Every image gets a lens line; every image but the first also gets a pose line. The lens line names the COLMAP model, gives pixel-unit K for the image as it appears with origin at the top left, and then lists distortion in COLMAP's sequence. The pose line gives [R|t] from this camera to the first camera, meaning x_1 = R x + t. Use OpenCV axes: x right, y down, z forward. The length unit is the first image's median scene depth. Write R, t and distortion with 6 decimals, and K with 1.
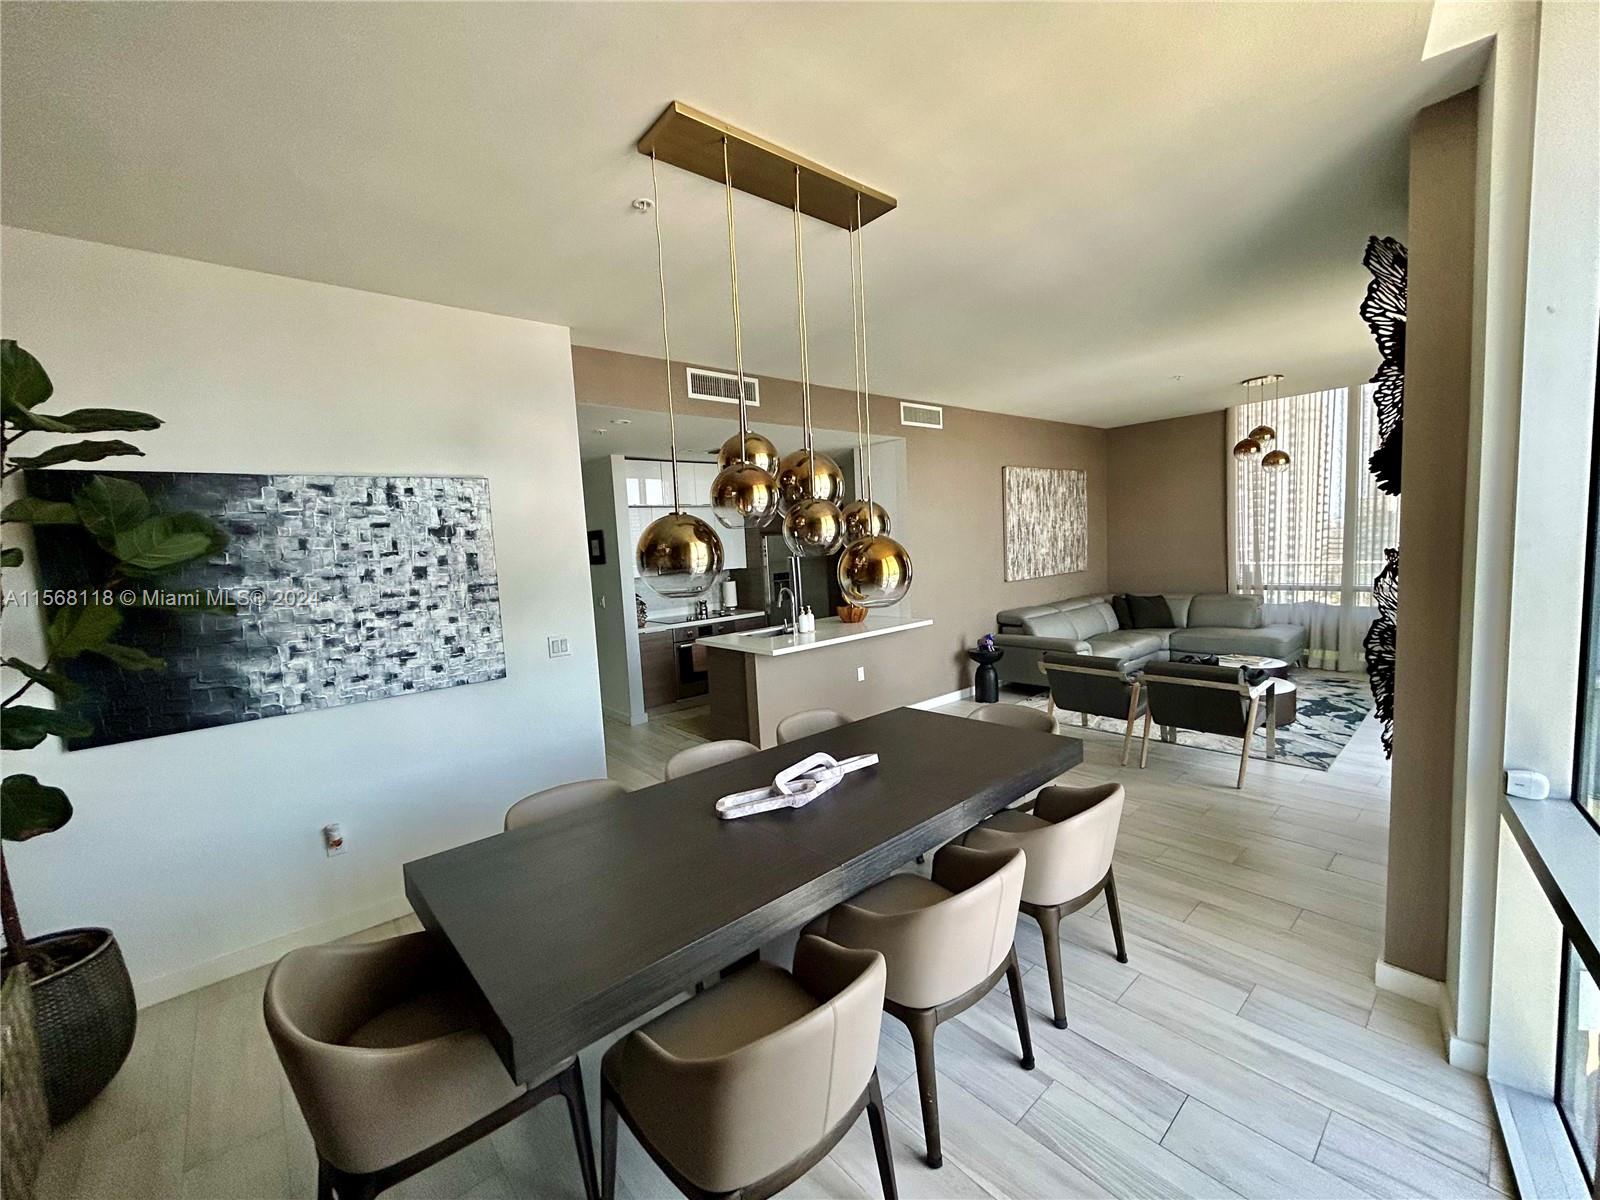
lens RADIAL K [[644.3, 0, 800.0], [0, 644.3, 600.0], [0, 0, 1]] dist [-0.004260, 0.000348]
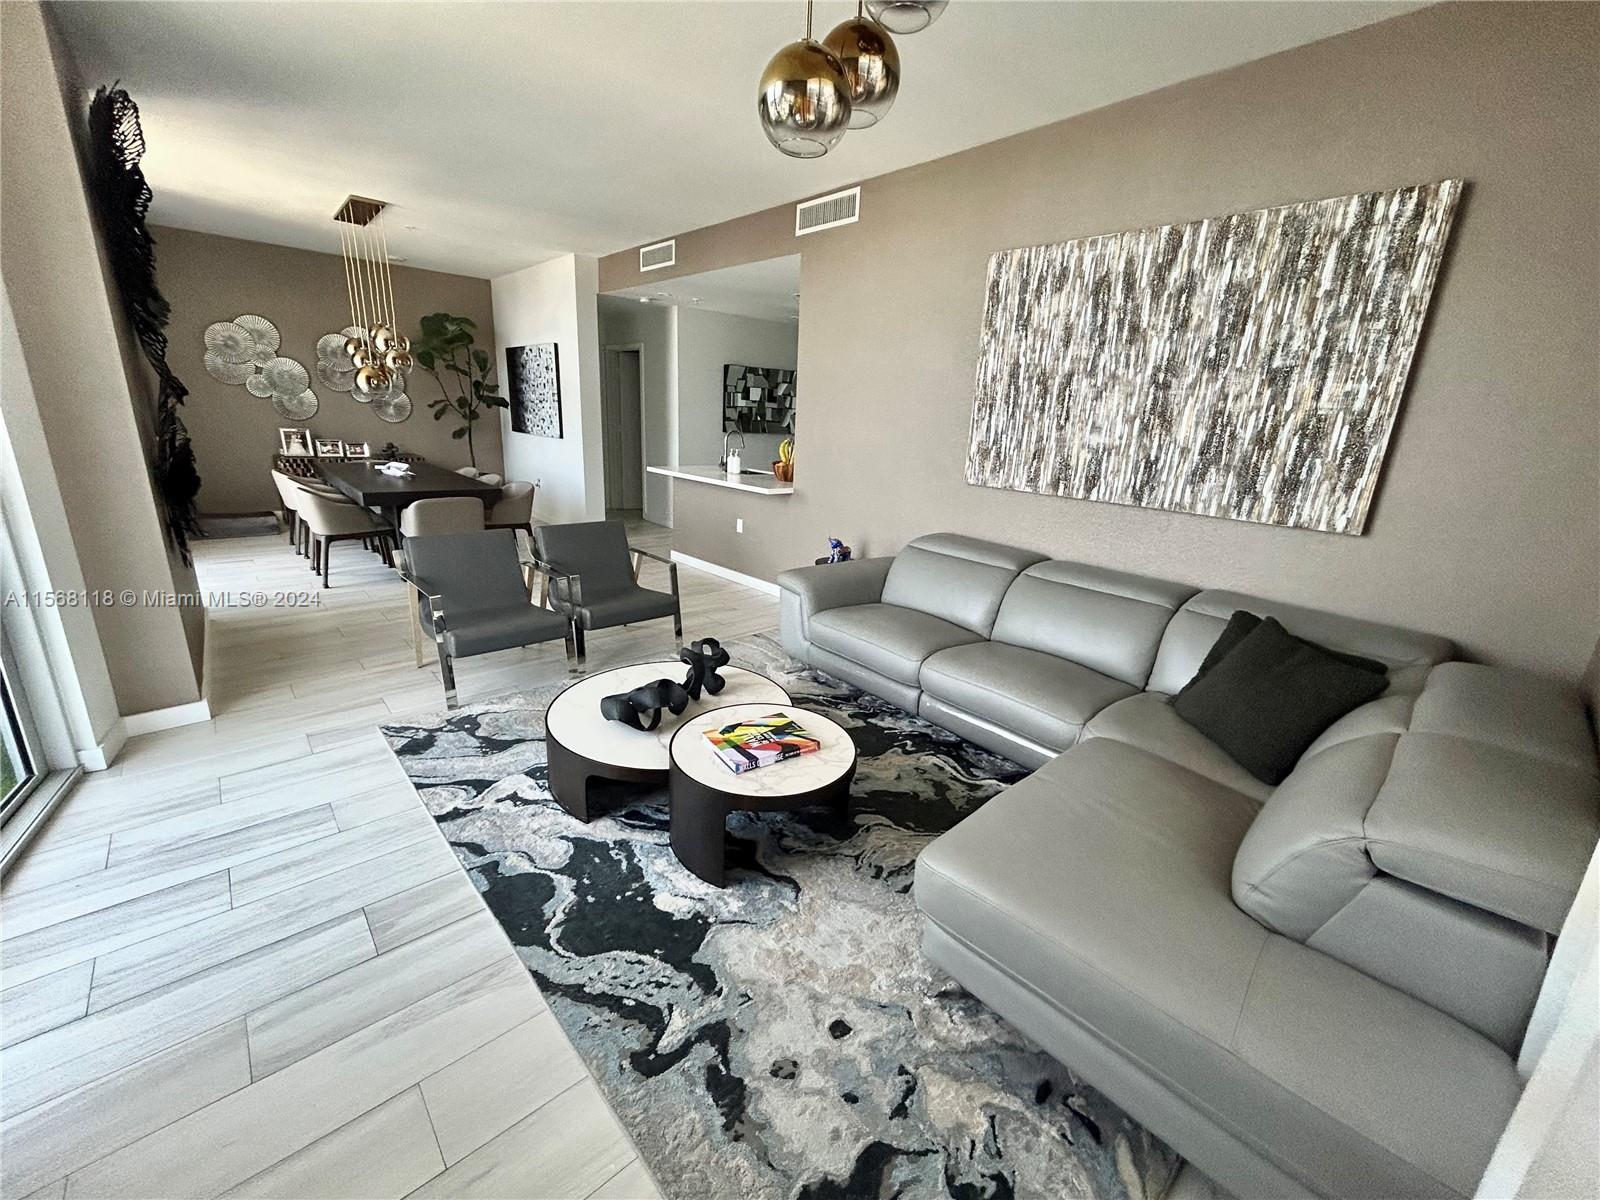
lens RADIAL K [[651.0, 0, 800.0], [0, 651.0, 600.0], [0, 0, 1]] dist [-0.000183, 0.000445]
pose [[0.011005, 0.330420, -0.943770, 0.865488], [-0.138106, 0.935284, 0.325839, -0.095762], [0.990356, 0.126755, 0.055926, 0.833573]]
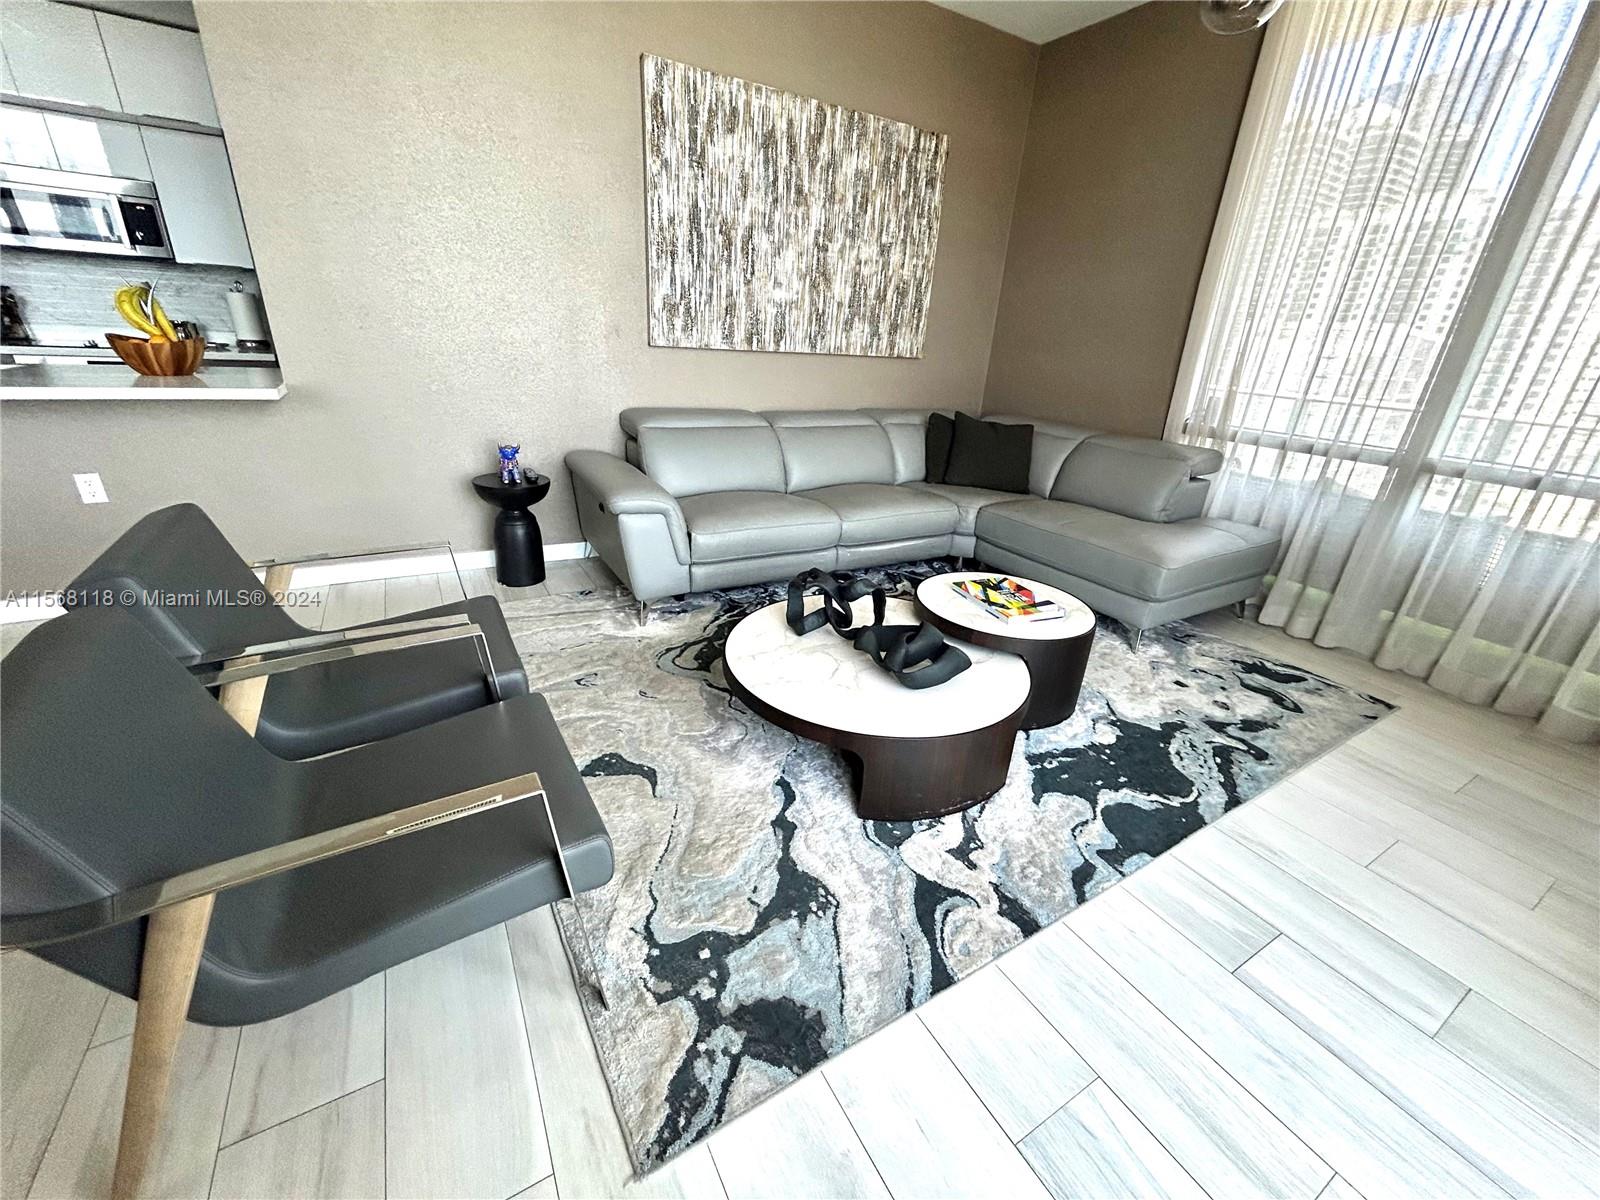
lens RADIAL K [[644.3, 0, 800.0], [0, 644.3, 600.0], [0, 0, 1]] dist [-0.004260, 0.000348]
pose [[0.977071, 0.172383, -0.124961, 0.518901], [-0.126784, 0.942585, 0.308965, -0.012237], [0.171047, -0.286038, 0.942828, 0.502963]]
